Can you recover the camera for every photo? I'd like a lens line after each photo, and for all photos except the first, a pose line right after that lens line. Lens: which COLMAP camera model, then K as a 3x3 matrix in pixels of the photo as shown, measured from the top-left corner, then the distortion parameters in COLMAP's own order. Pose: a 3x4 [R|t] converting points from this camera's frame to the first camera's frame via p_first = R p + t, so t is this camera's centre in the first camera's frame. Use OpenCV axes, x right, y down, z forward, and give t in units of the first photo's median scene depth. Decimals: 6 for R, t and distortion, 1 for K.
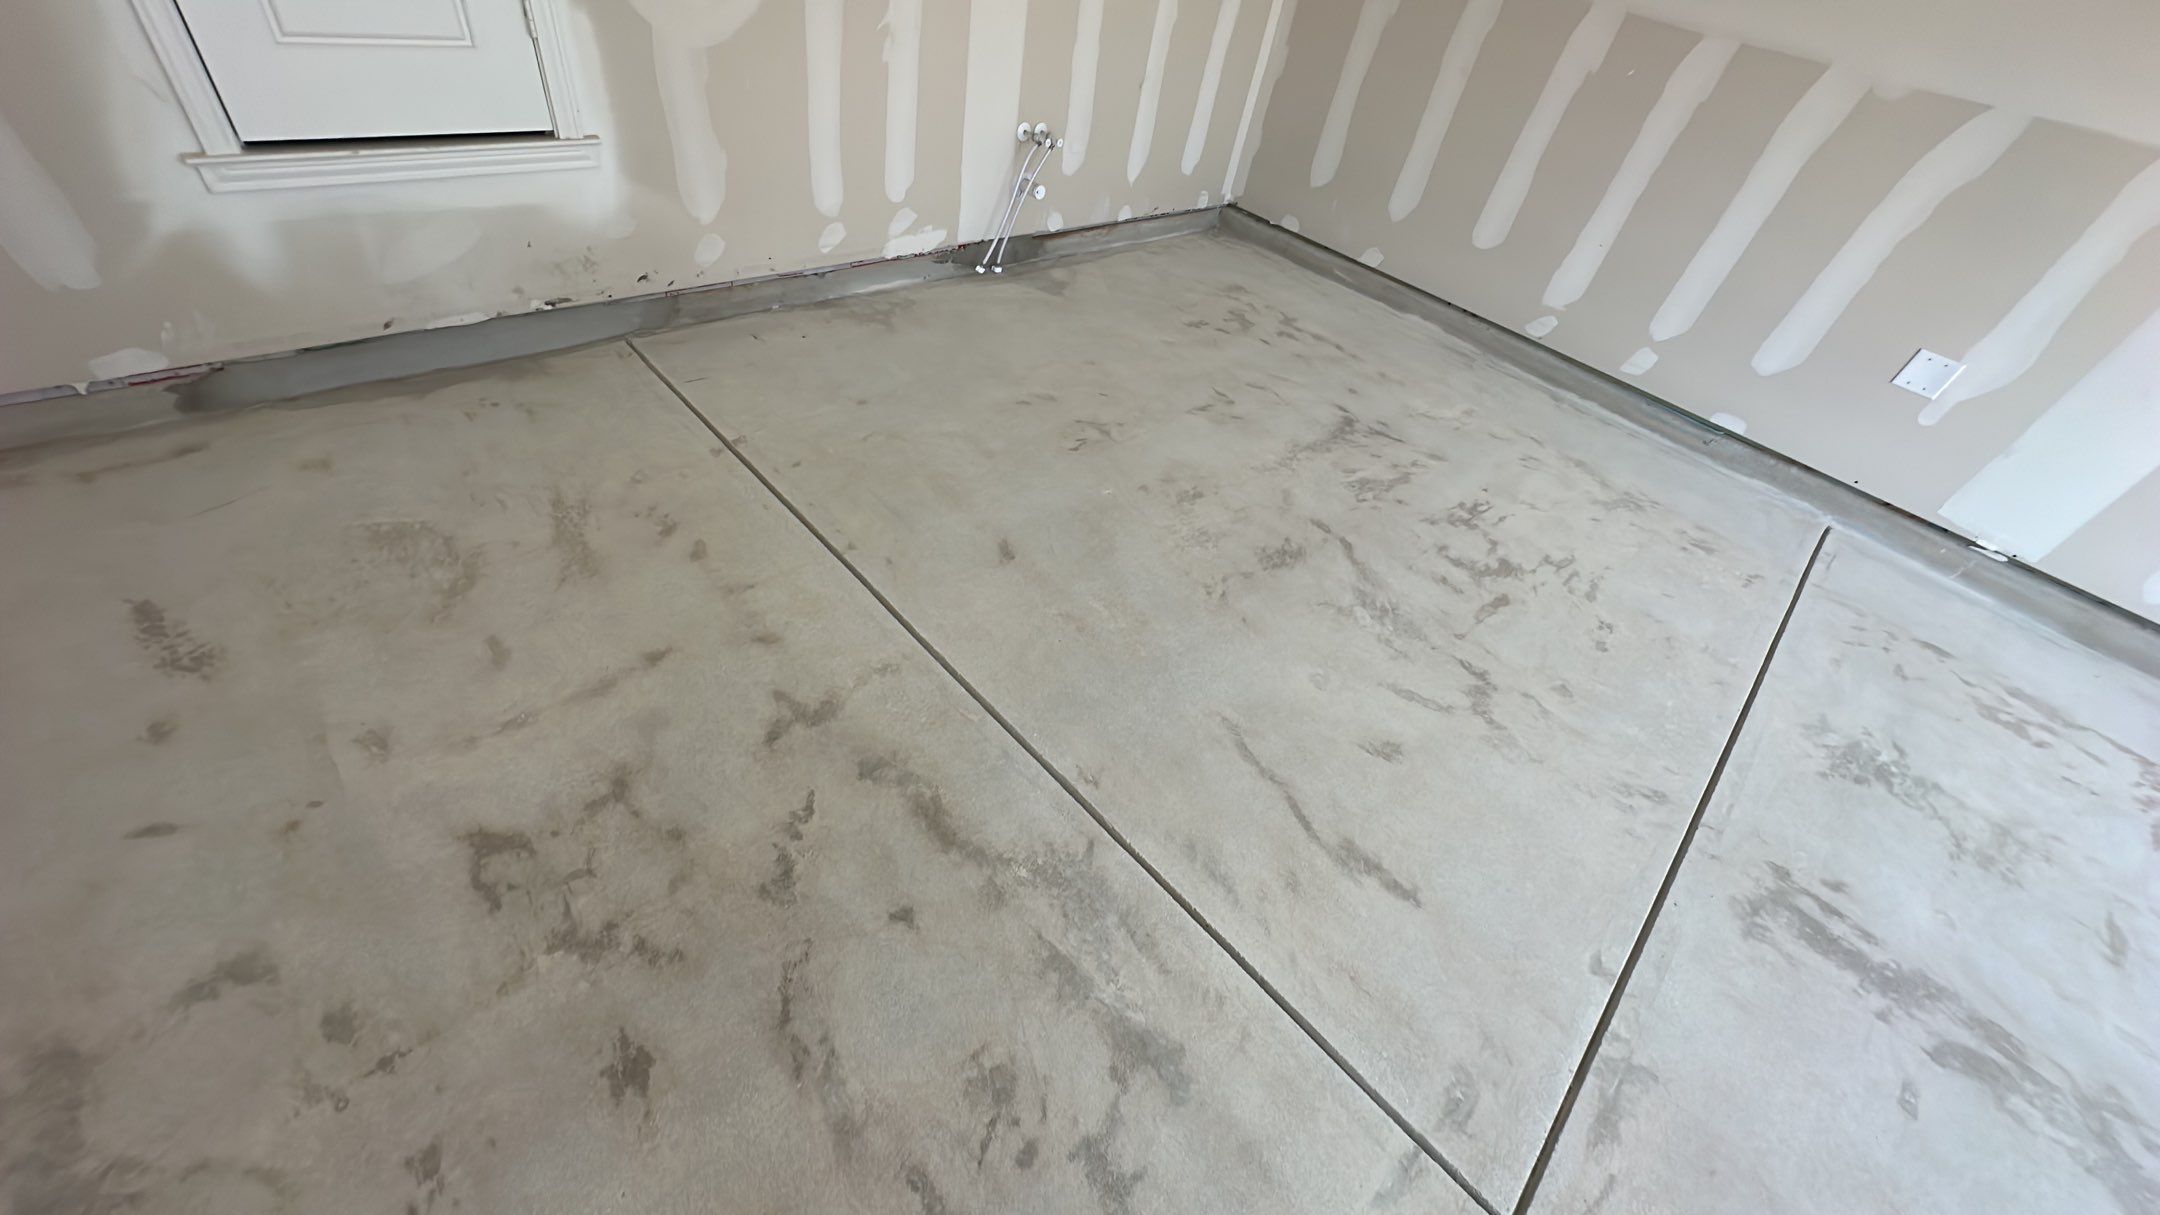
lens RADIAL K [[820.0, 0, 1078.9], [0, 820.0, 609.6], [0, 0, 1]] dist [-0.002768, 0.000014]
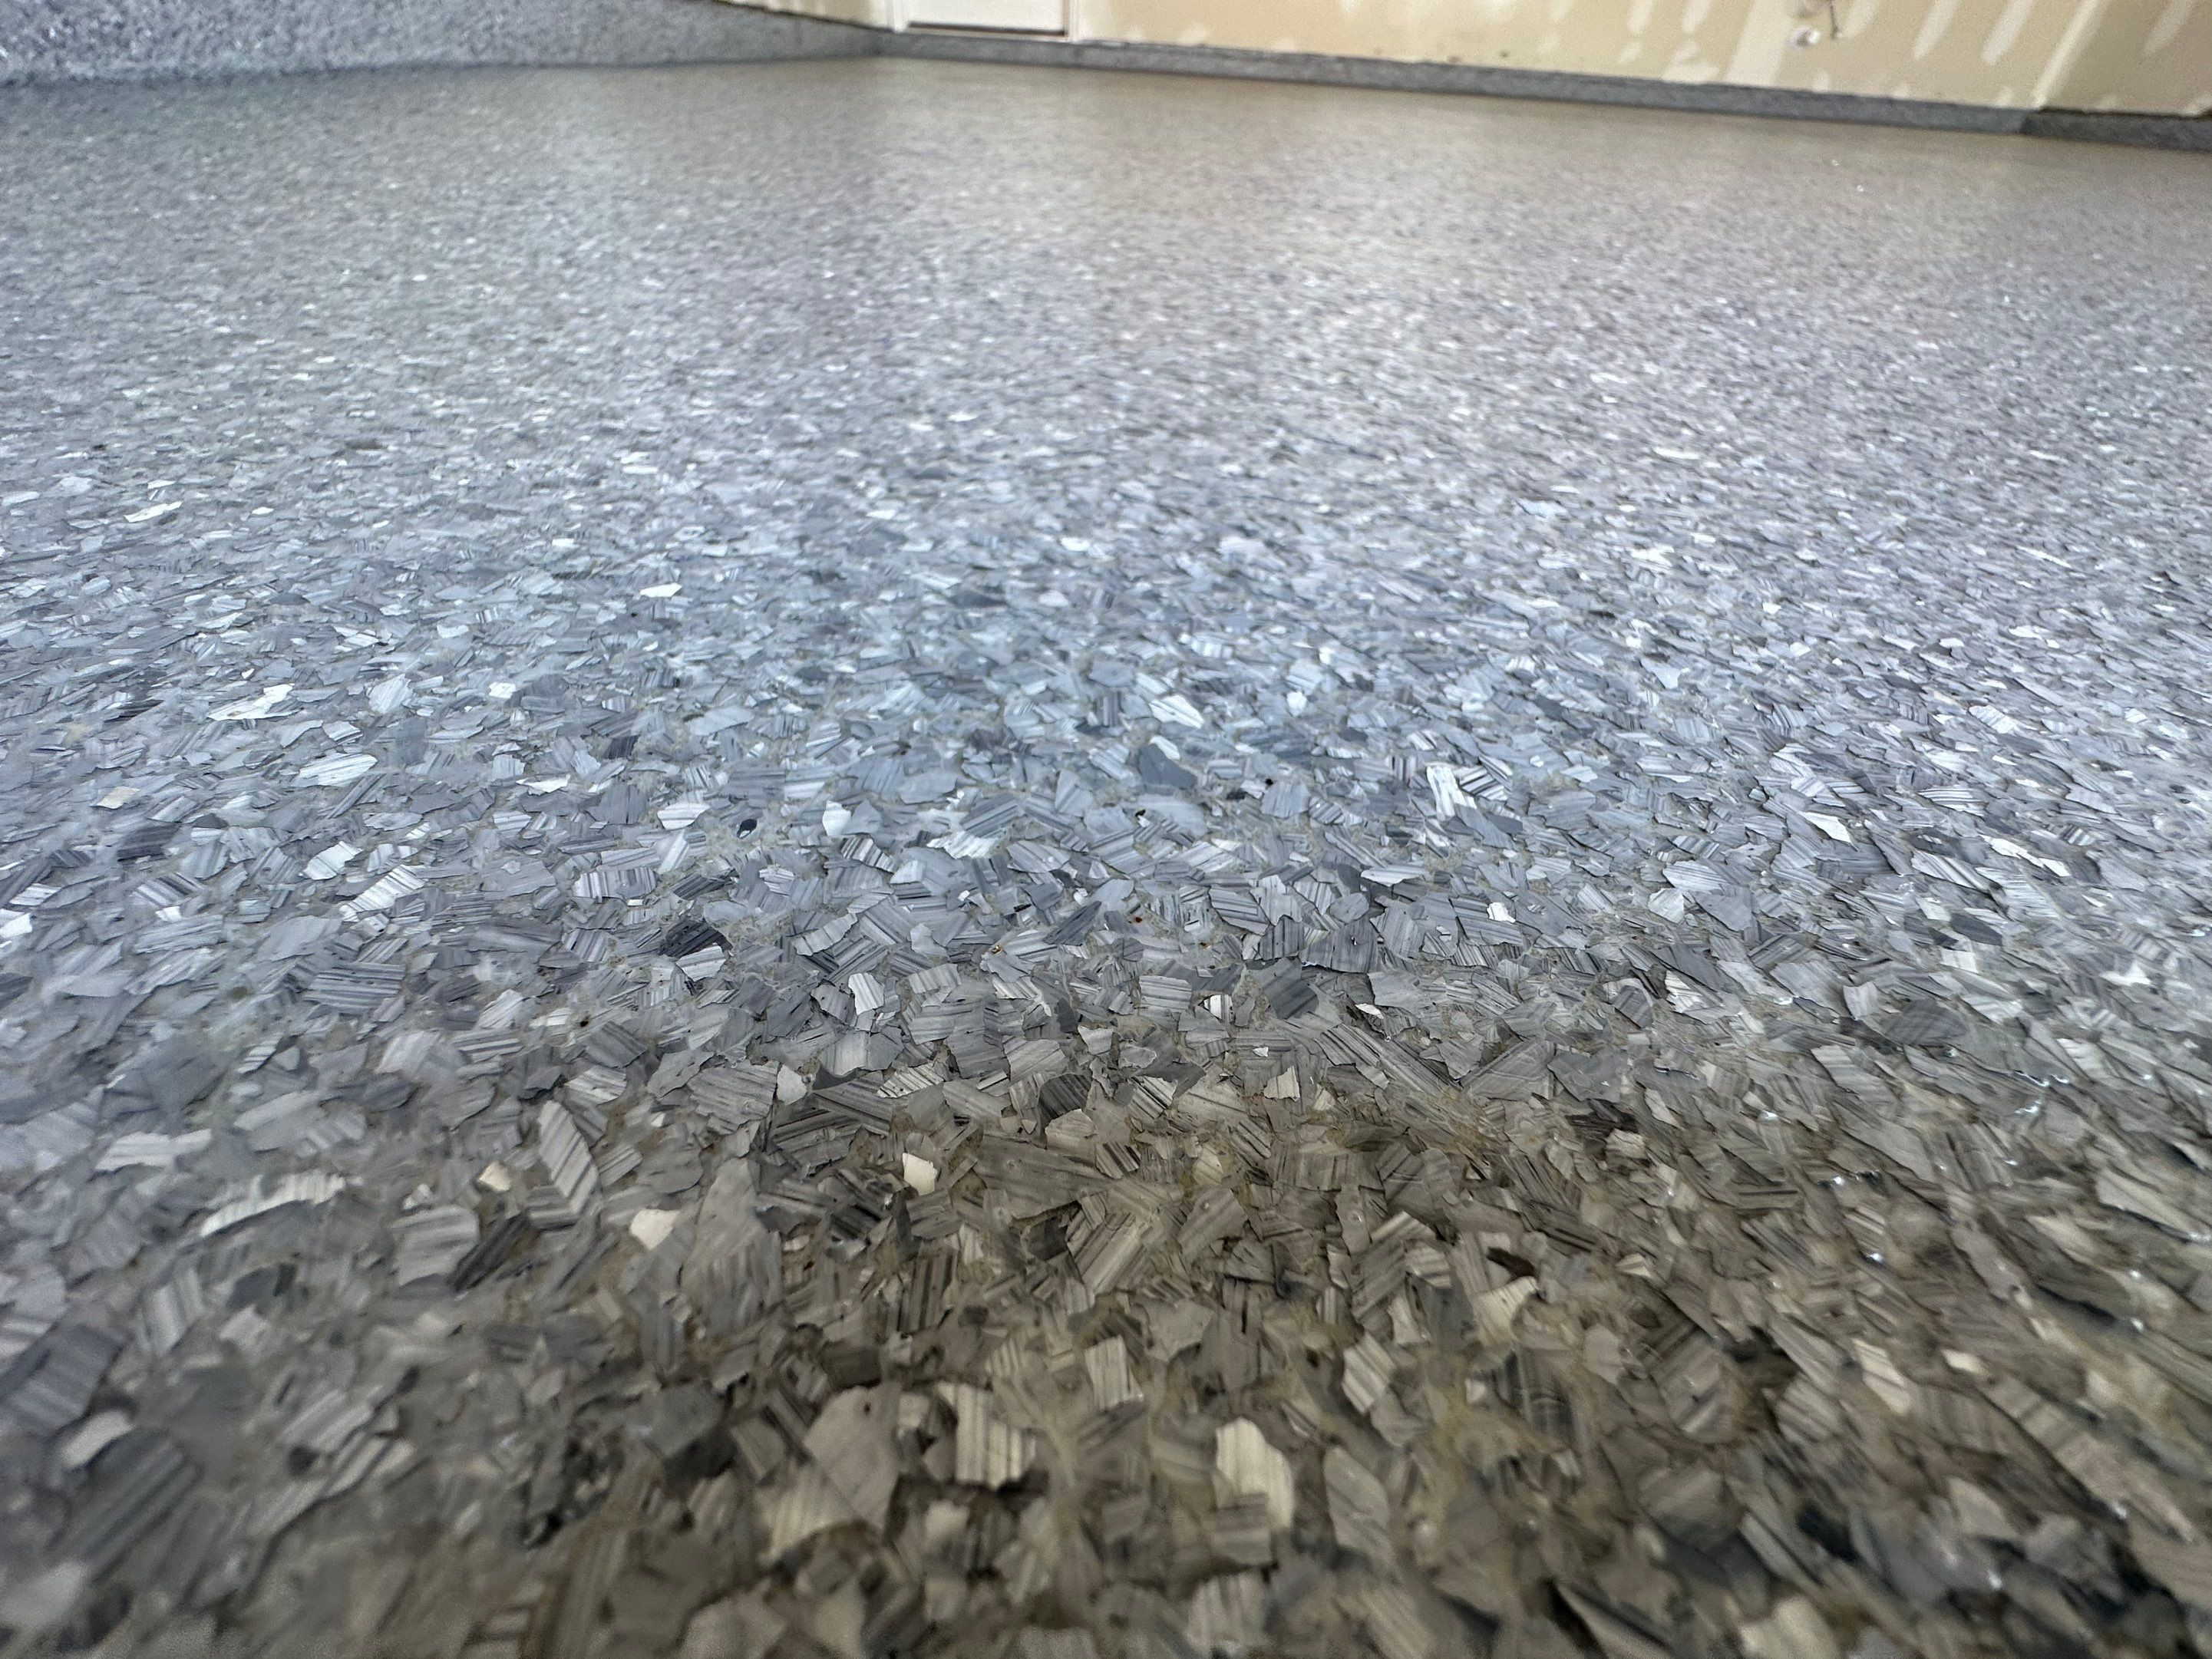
lens RADIAL K [[909.2, 0, 1103.4], [0, 909.2, 829.2], [0, 0, 1]] dist [-0.011448, 0.001023]
pose [[0.734755, 0.331387, -0.591876, 0.433273], [-0.403366, 0.914966, 0.011545, 1.213654], [0.545372, 0.230260, 0.805946, -0.512490]]
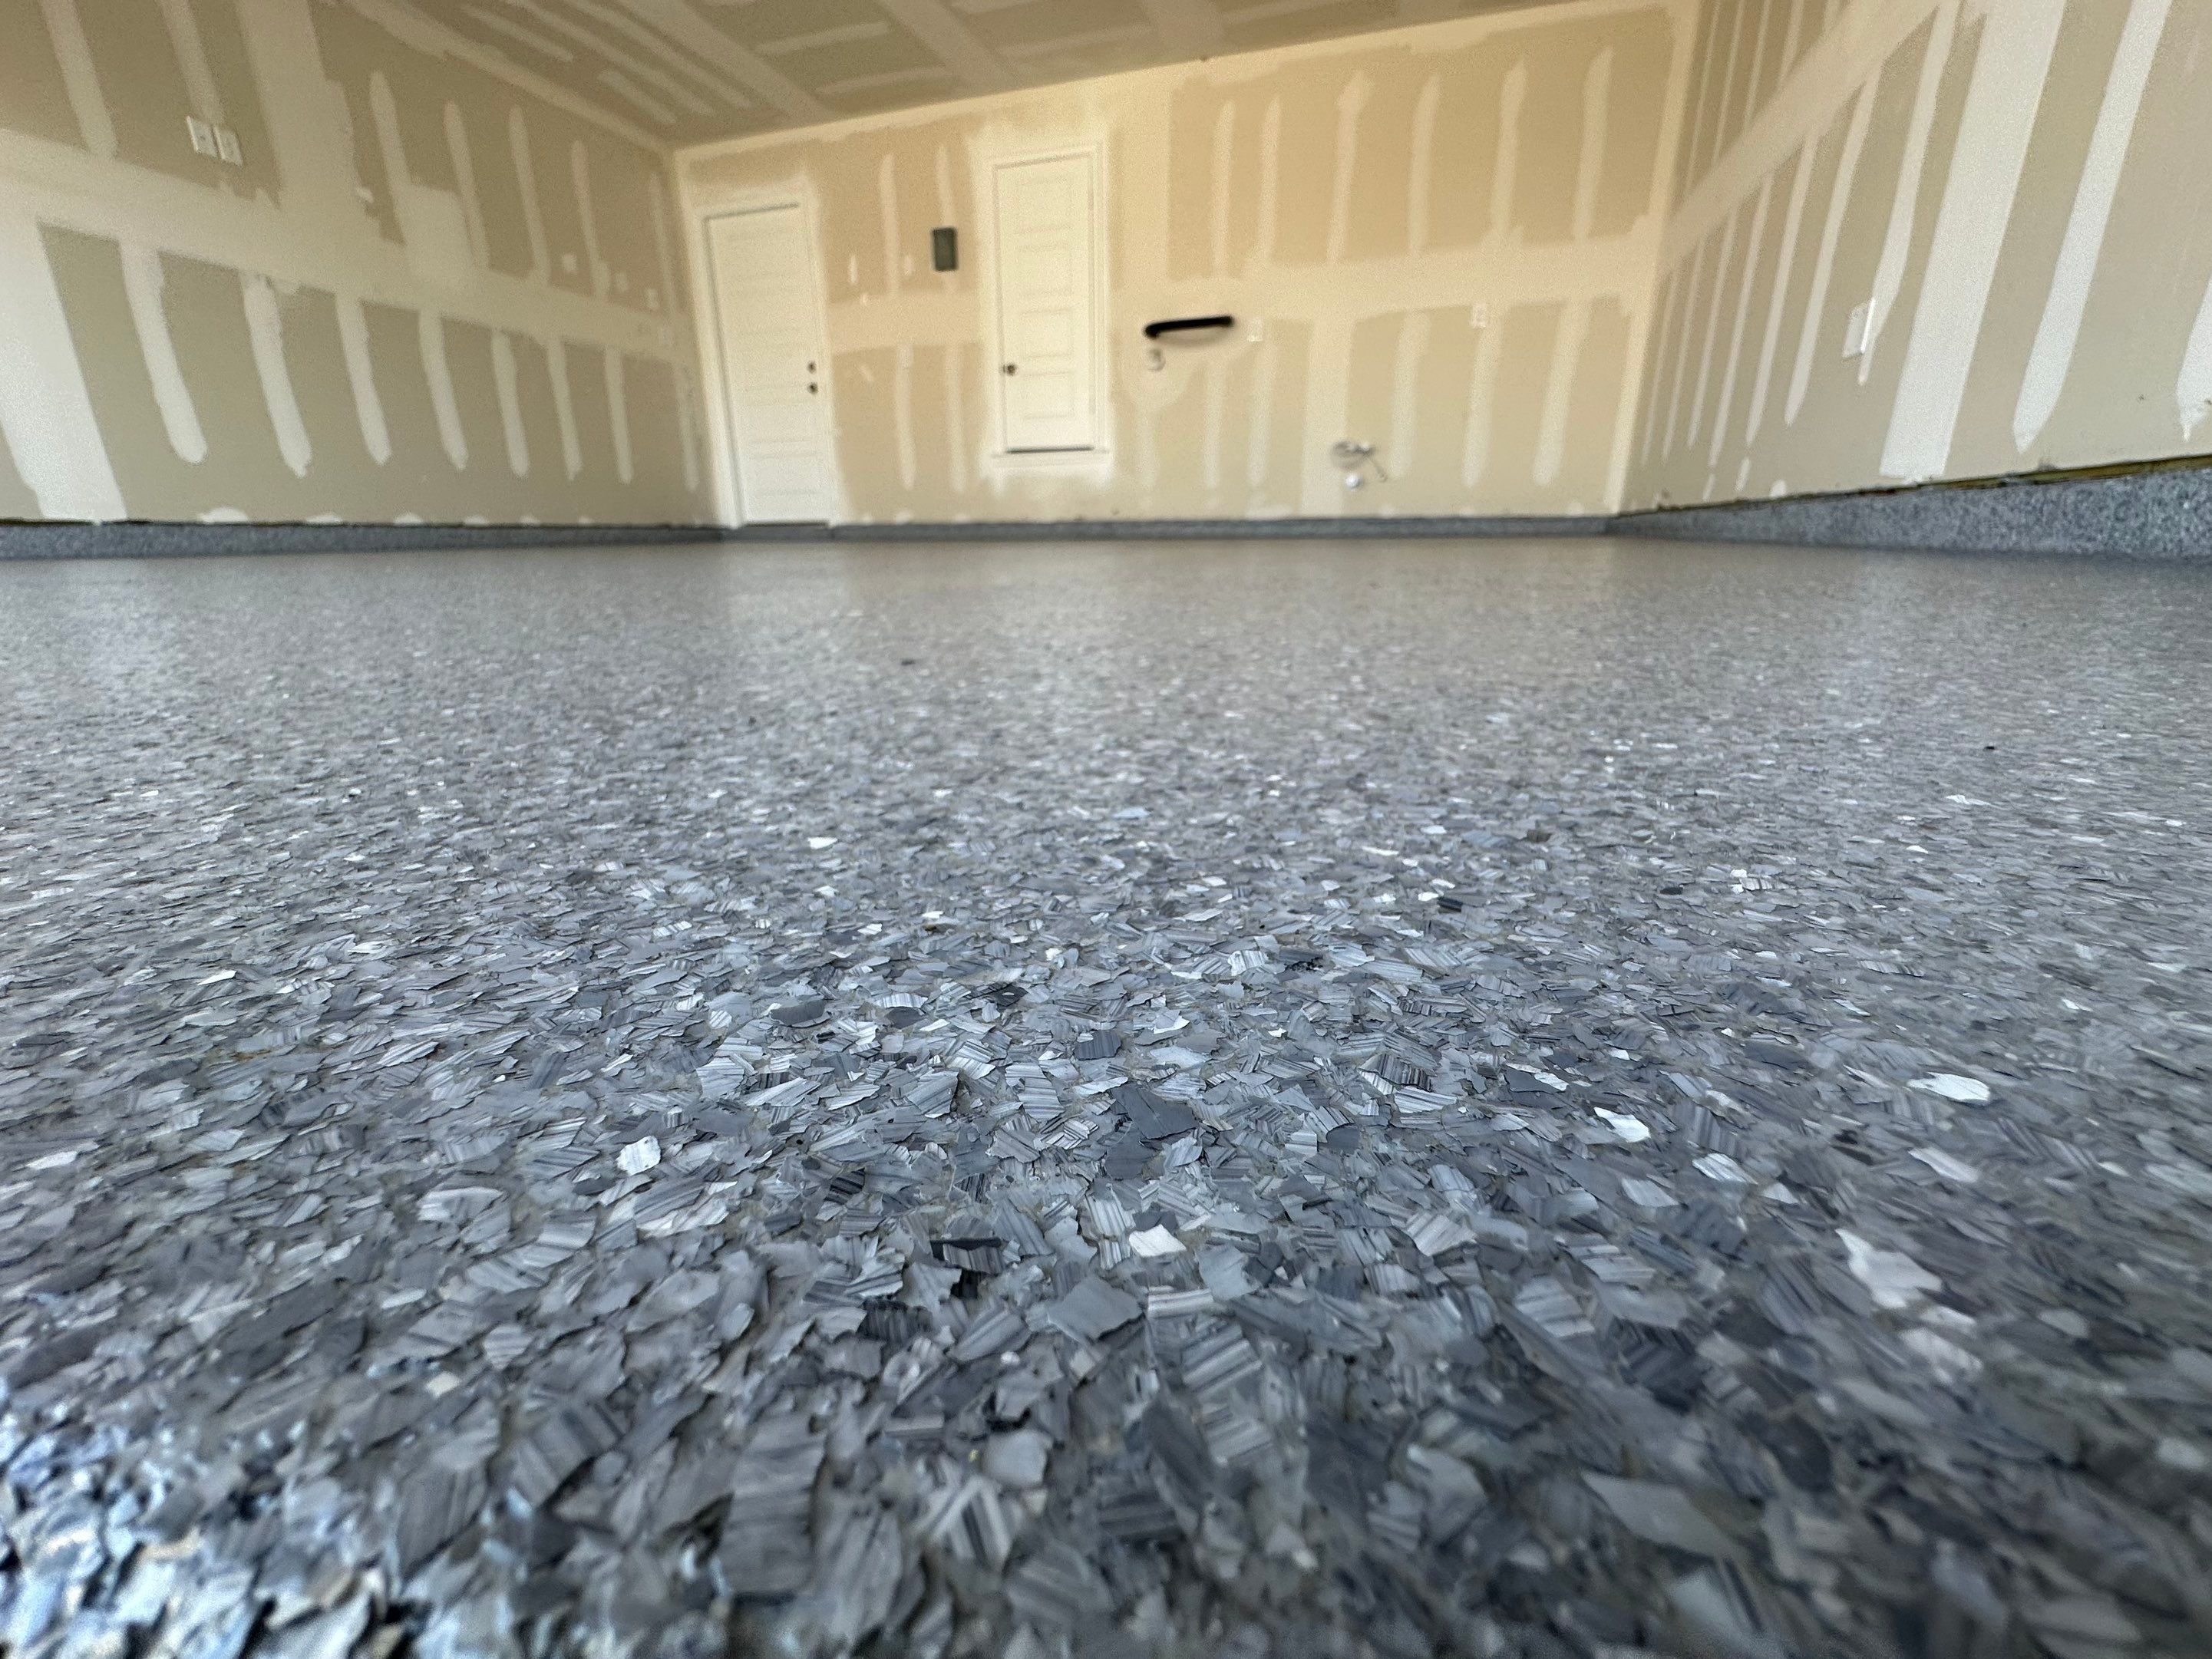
lens RADIAL K [[903.7, 0, 1106.0], [0, 903.7, 829.5], [0, 0, 1]] dist [-0.009825, 0.000233]
pose [[0.457590, 0.108948, -0.882463, 1.491060], [-0.538408, 0.823782, -0.177482, 0.654777], [0.707621, 0.556339, 0.435613, 0.357093]]
